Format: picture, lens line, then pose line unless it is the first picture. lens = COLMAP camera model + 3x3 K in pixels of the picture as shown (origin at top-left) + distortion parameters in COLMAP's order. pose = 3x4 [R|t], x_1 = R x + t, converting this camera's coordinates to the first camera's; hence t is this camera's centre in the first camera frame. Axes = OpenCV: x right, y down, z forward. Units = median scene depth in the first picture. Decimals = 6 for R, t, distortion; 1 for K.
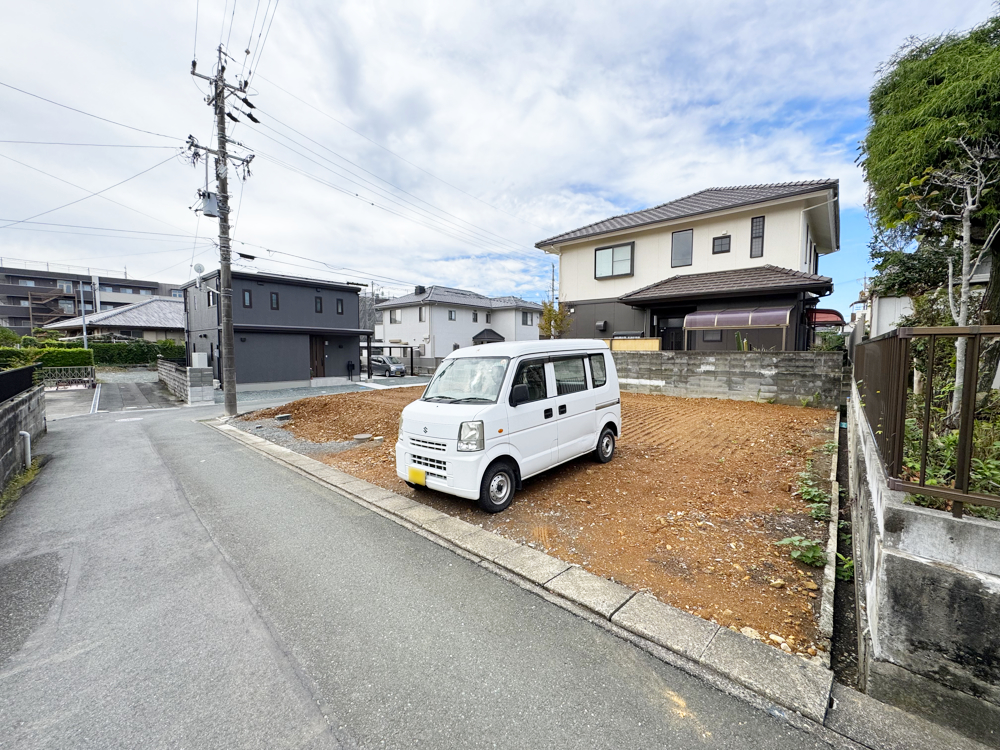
lens RADIAL K [[400.5, 0, 505.4], [0, 400.5, 376.2], [0, 0, 1]] dist [-0.009589, 0.000342]
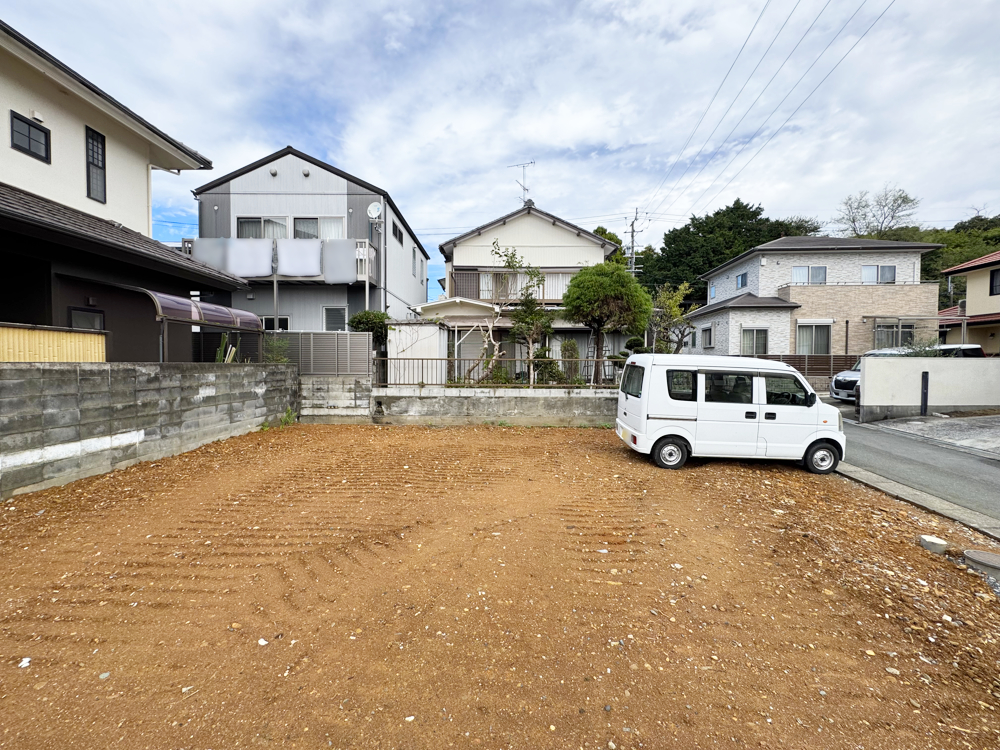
lens RADIAL K [[398.4, 0, 500.0], [0, 398.4, 375.0], [0, 0, 1]] dist [-0.004067, 0.000611]
pose [[-0.649722, -0.025108, 0.759757, -0.106484], [0.046250, 0.996297, 0.072477, -0.034497], [-0.758764, 0.082228, -0.646155, 0.532903]]
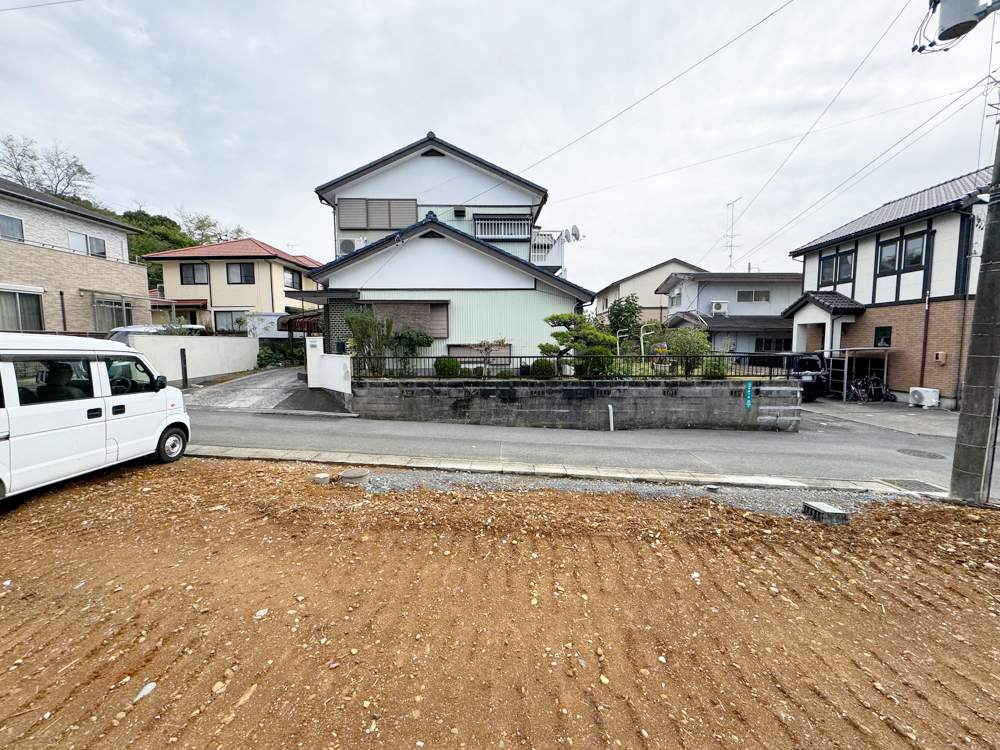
lens RADIAL K [[398.4, 0, 500.0], [0, 398.4, 375.0], [0, 0, 1]] dist [-0.004067, 0.000611]
pose [[-0.728417, 0.060746, -0.682436, -0.030839], [-0.042936, 0.990057, 0.133957, -0.034851], [0.683787, 0.126878, -0.718566, 0.515491]]
